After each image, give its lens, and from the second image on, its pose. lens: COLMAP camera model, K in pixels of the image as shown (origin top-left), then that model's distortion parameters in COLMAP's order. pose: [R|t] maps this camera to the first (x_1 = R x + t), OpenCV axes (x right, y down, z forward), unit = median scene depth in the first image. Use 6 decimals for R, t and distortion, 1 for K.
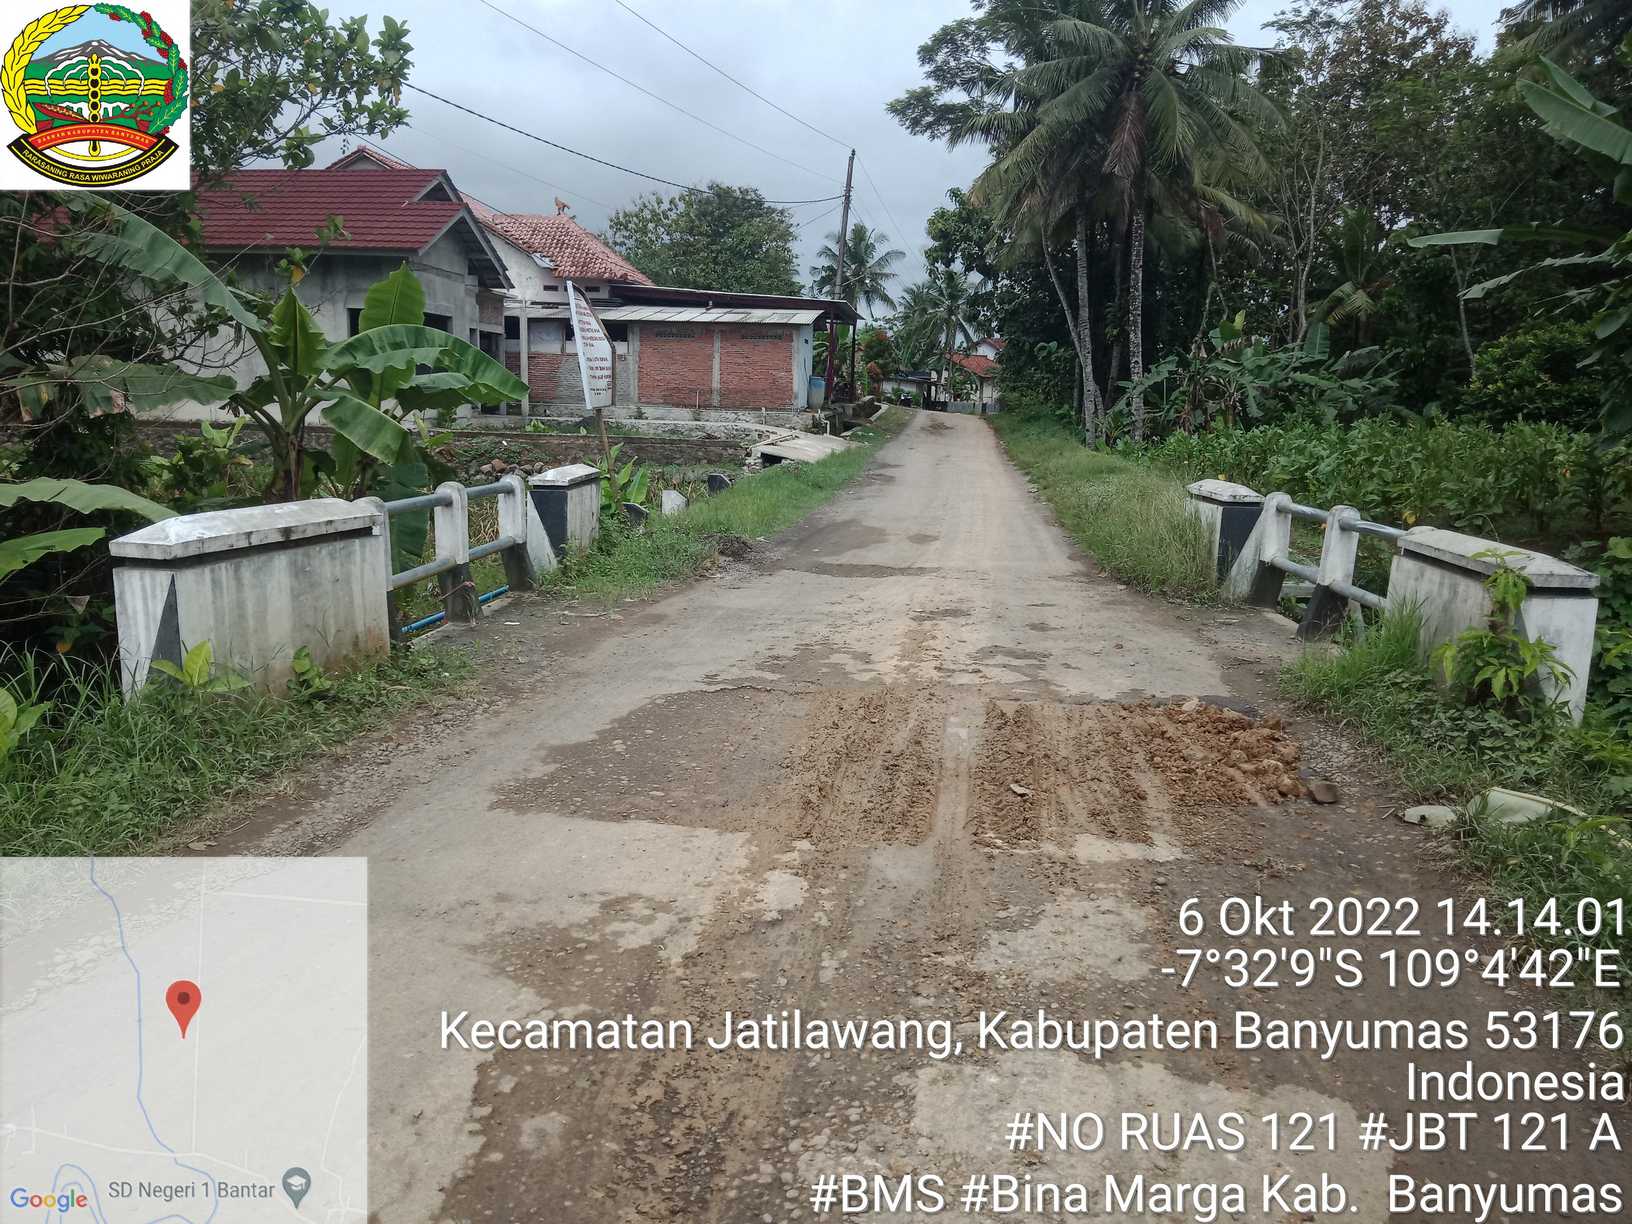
lens RADIAL K [[1226.4, 0, 815.9], [0, 1226.4, 612.2], [0, 0, 1]] dist [0.024441, -0.001221]
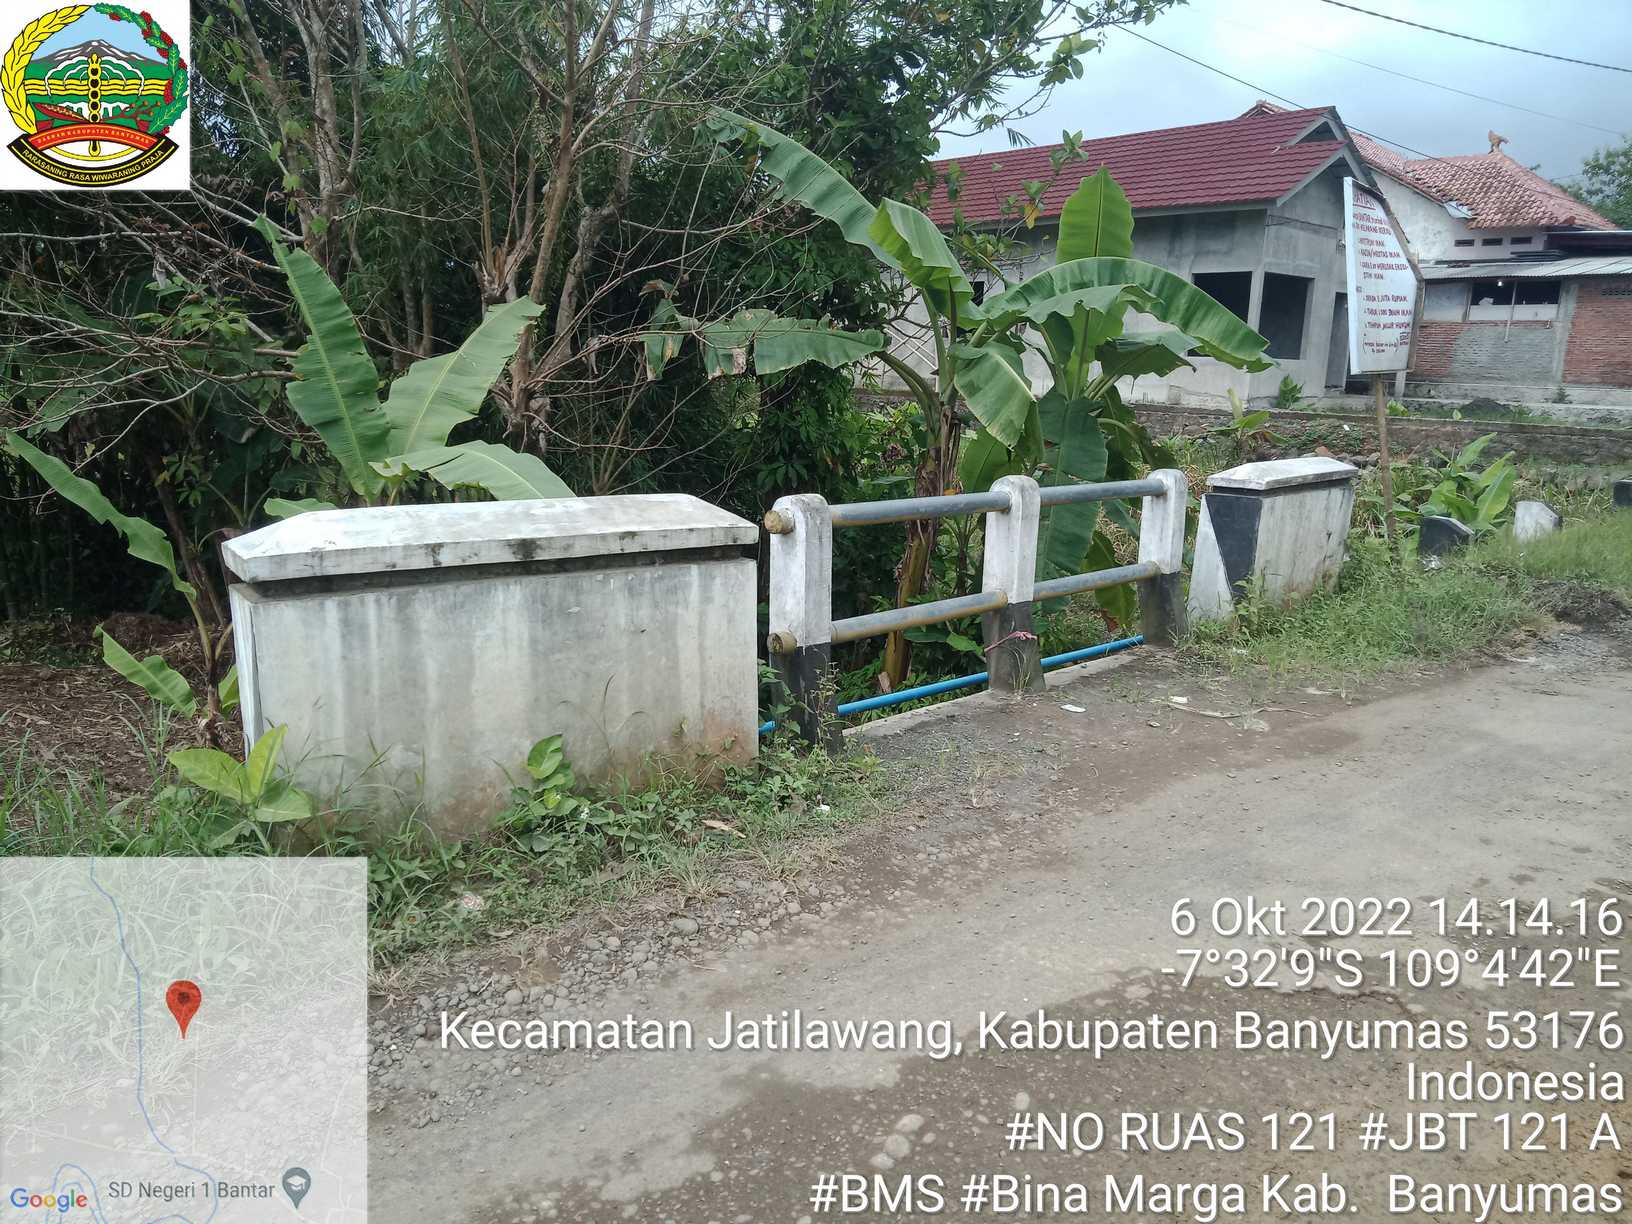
lens RADIAL K [[1226.4, 0, 809.5], [0, 1226.4, 613.5], [0, 0, 1]] dist [0.024441, -0.001221]
pose [[0.762252, 0.130076, -0.634076, 0.031324], [-0.121009, 0.990966, 0.057819, -0.047784], [0.635868, 0.032656, 0.771106, 0.357896]]
